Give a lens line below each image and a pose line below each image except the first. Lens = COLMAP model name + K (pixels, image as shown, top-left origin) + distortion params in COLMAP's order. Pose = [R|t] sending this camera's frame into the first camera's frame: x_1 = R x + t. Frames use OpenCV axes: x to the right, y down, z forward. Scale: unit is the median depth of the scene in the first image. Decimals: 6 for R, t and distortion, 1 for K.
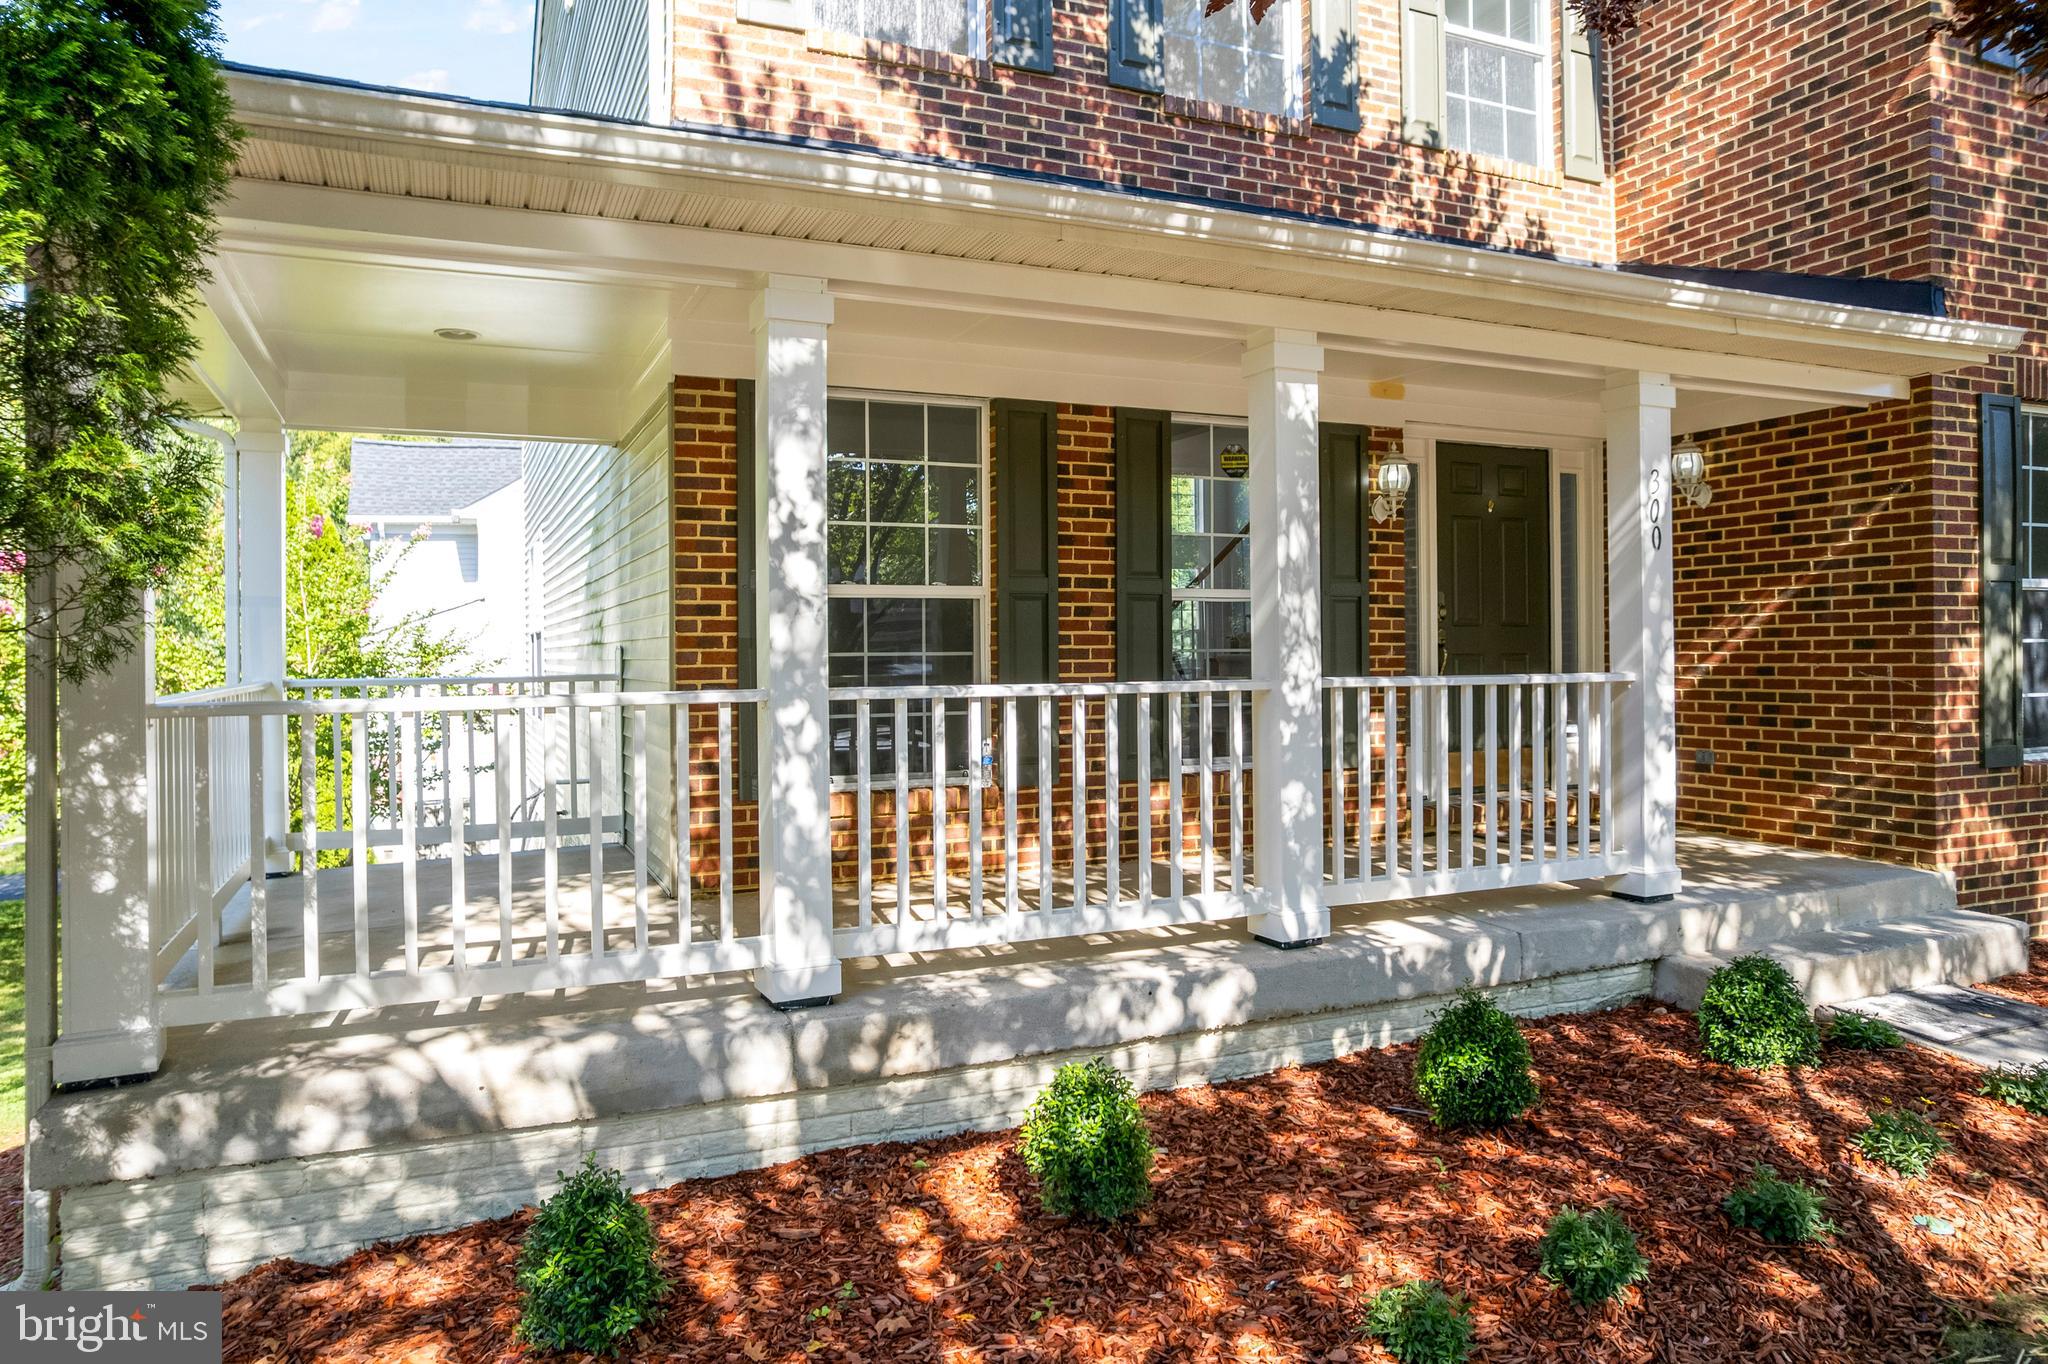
lens RADIAL K [[1351.3, 0, 1033.4], [0, 1351.3, 663.9], [0, 0, 1]] dist [-0.029324, 0.017419]
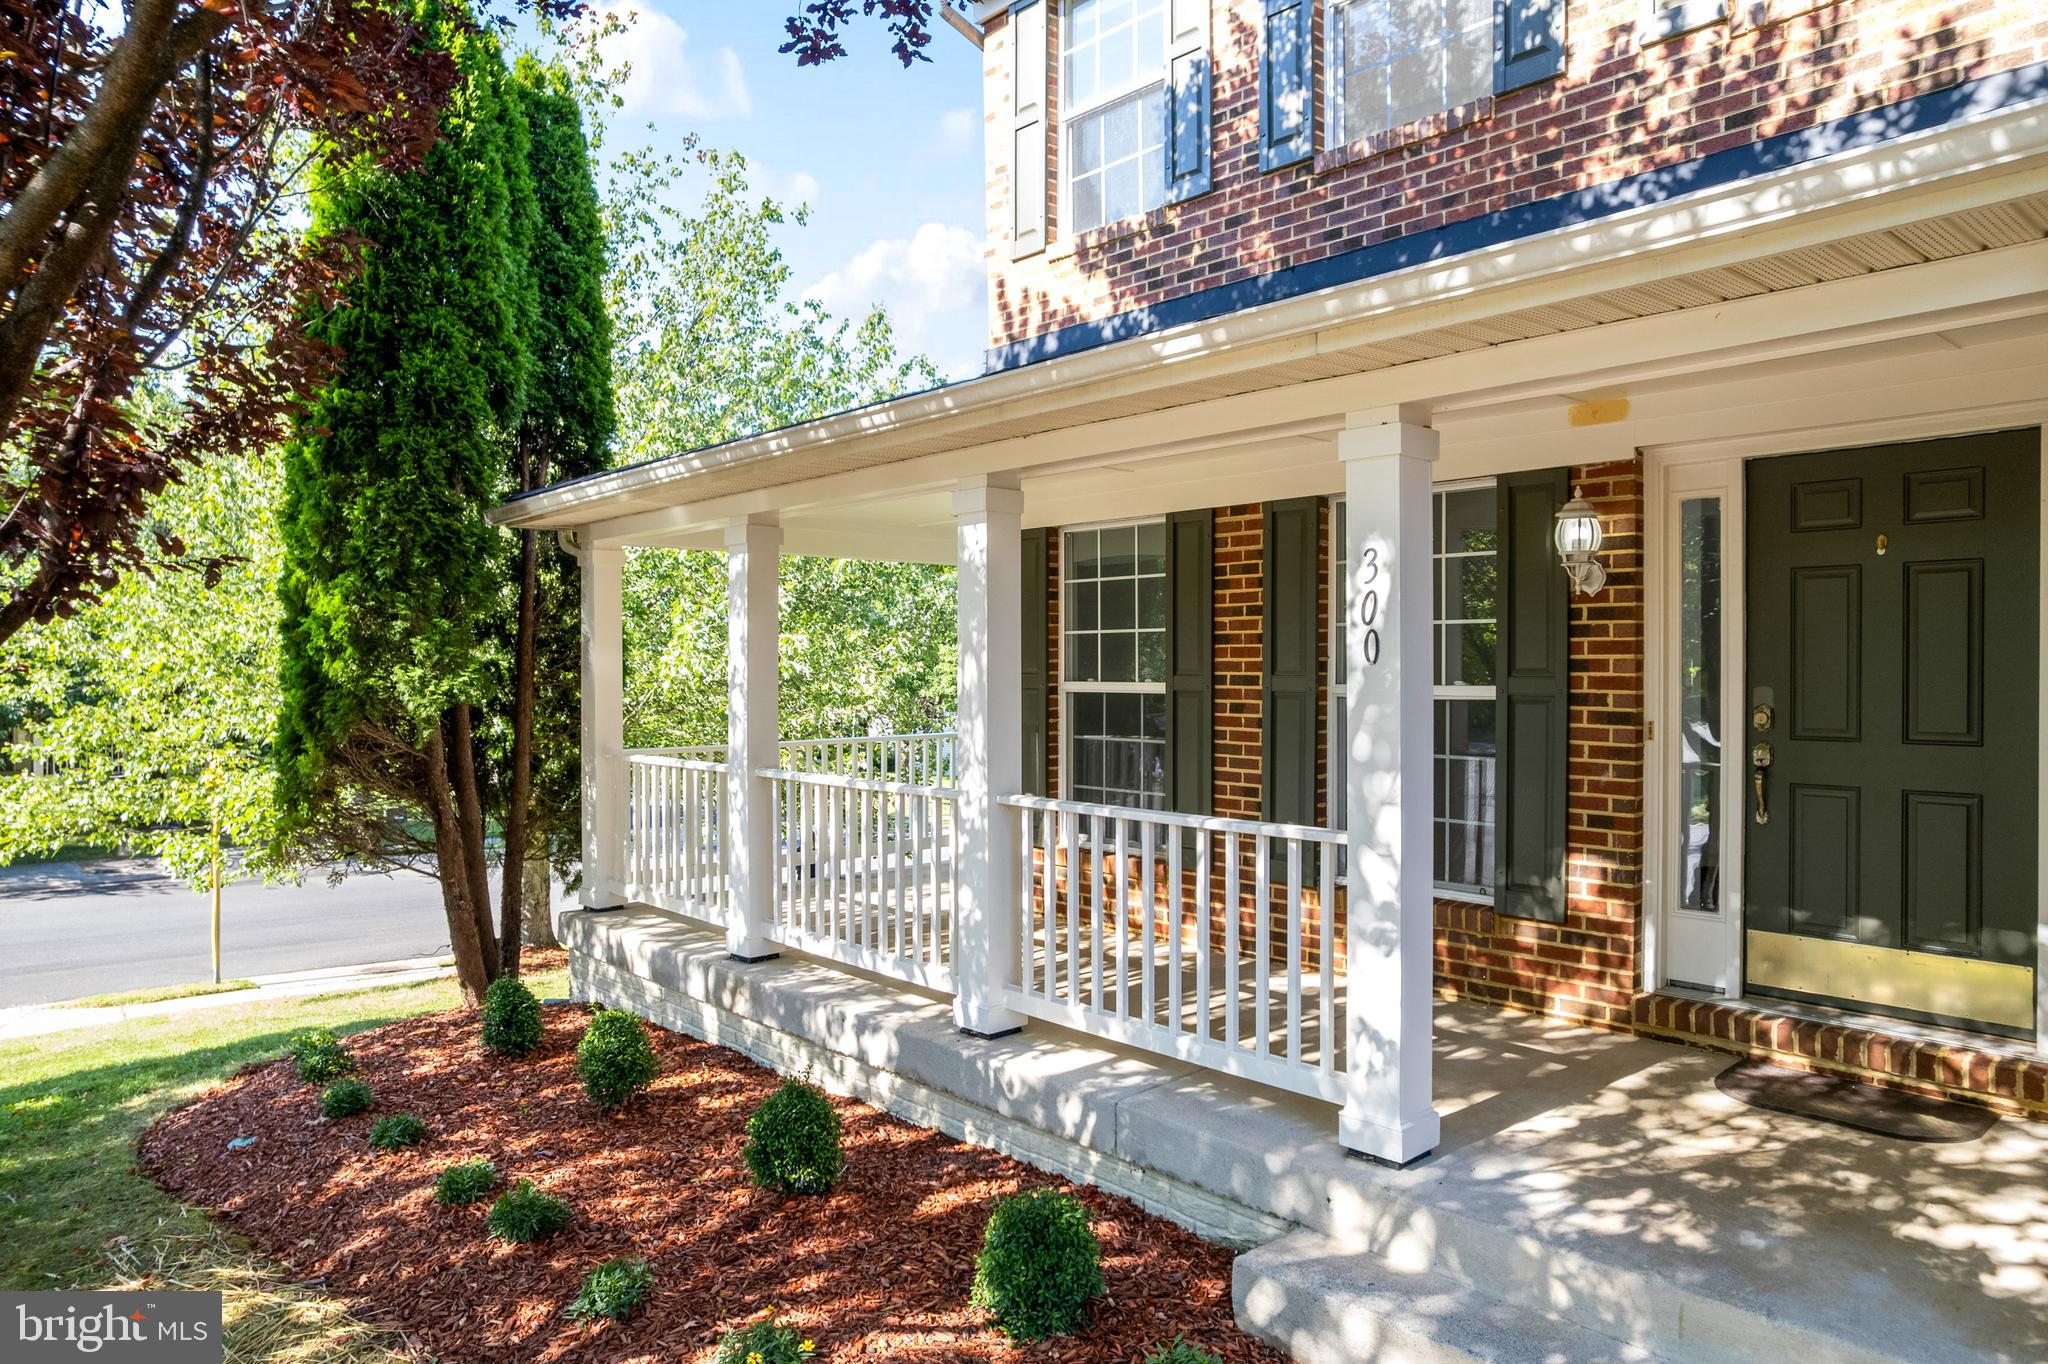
lens RADIAL K [[1351.3, 0, 1034.3], [0, 1351.3, 687.6], [0, 0, 1]] dist [-0.029324, 0.017419]
pose [[0.295778, 0.027946, -0.954848, 0.969792], [-0.003246, 0.999596, 0.028250, -0.083067], [0.955251, -0.005256, 0.295749, 0.553831]]
